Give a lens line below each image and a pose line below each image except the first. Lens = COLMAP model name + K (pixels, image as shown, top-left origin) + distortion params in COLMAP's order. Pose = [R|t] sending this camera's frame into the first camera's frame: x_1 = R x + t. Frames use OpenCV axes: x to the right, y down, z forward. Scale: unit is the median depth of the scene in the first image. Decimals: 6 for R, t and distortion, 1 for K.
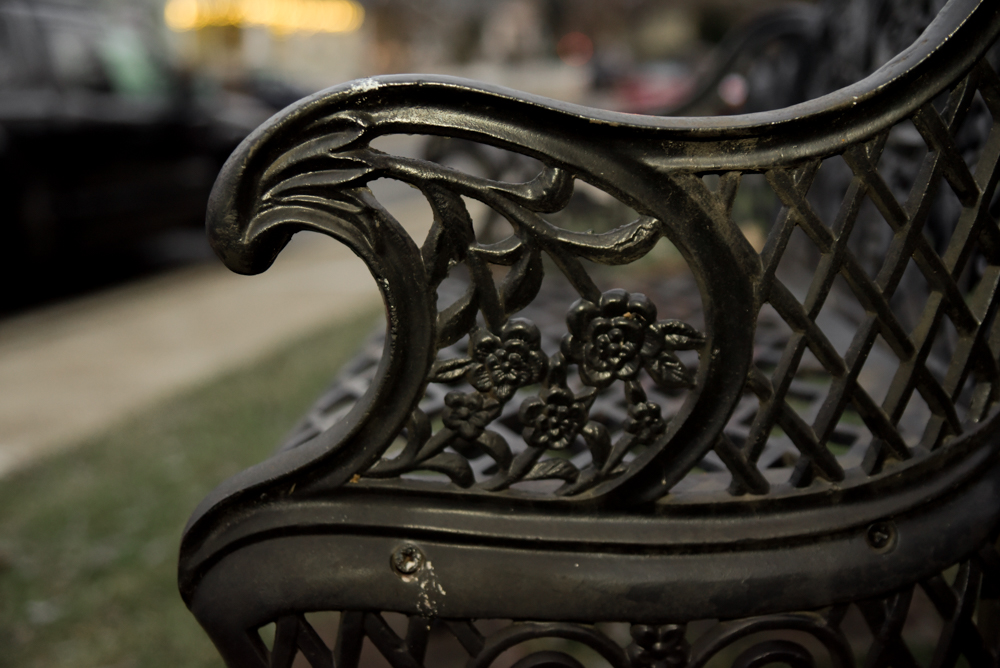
lens RADIAL K [[1417.3, 0, 495.7], [0, 1417.3, 333.1], [0, 0, 1]] dist [0.076248, 0.000000]
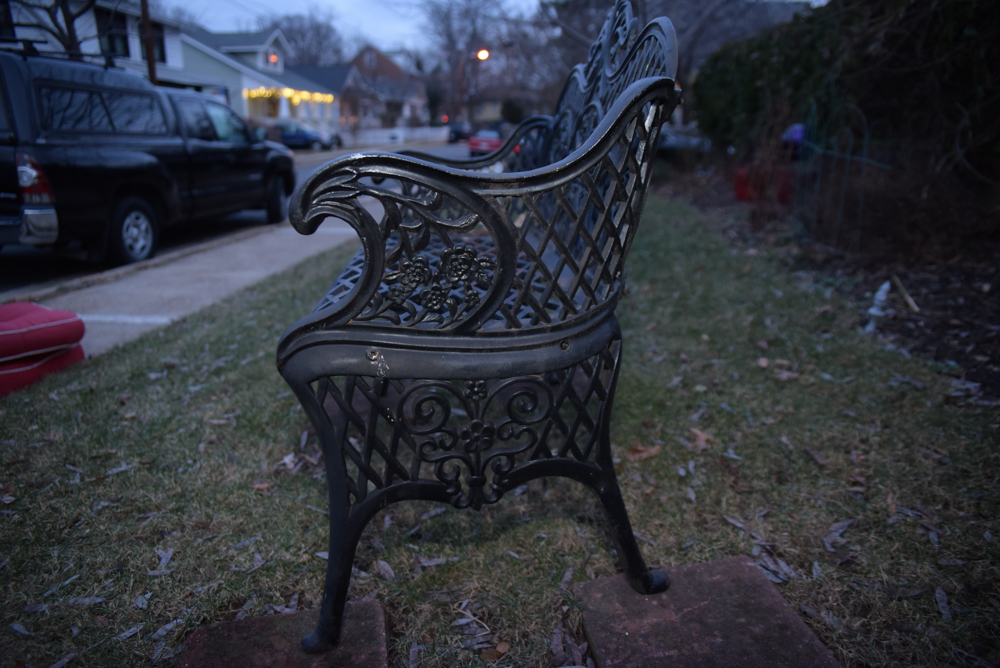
lens RADIAL K [[698.7, 0, 497.2], [0, 698.7, 337.2], [0, 0, 1]] dist [-0.082837, 0.012464]
pose [[0.991149, 0.002297, 0.132736, -0.010332], [-0.016824, 0.993962, 0.108425, -0.001883], [-0.131685, -0.109698, 0.985203, -0.189768]]
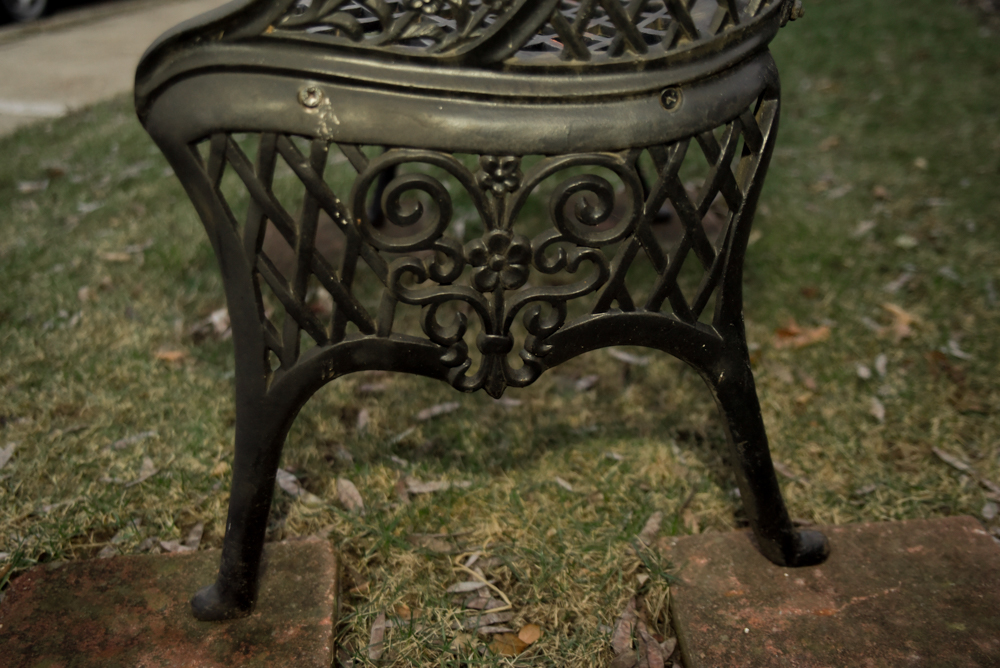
lens RADIAL K [[1033.2, 0, 497.6], [0, 1033.2, 338.3], [0, 0, 1]] dist [-0.010714, 0.000000]
pose [[0.997551, 0.041788, 0.056082, 0.065171], [-0.054886, 0.964741, 0.257415, 0.120425], [-0.043348, -0.259863, 0.964672, 0.021376]]
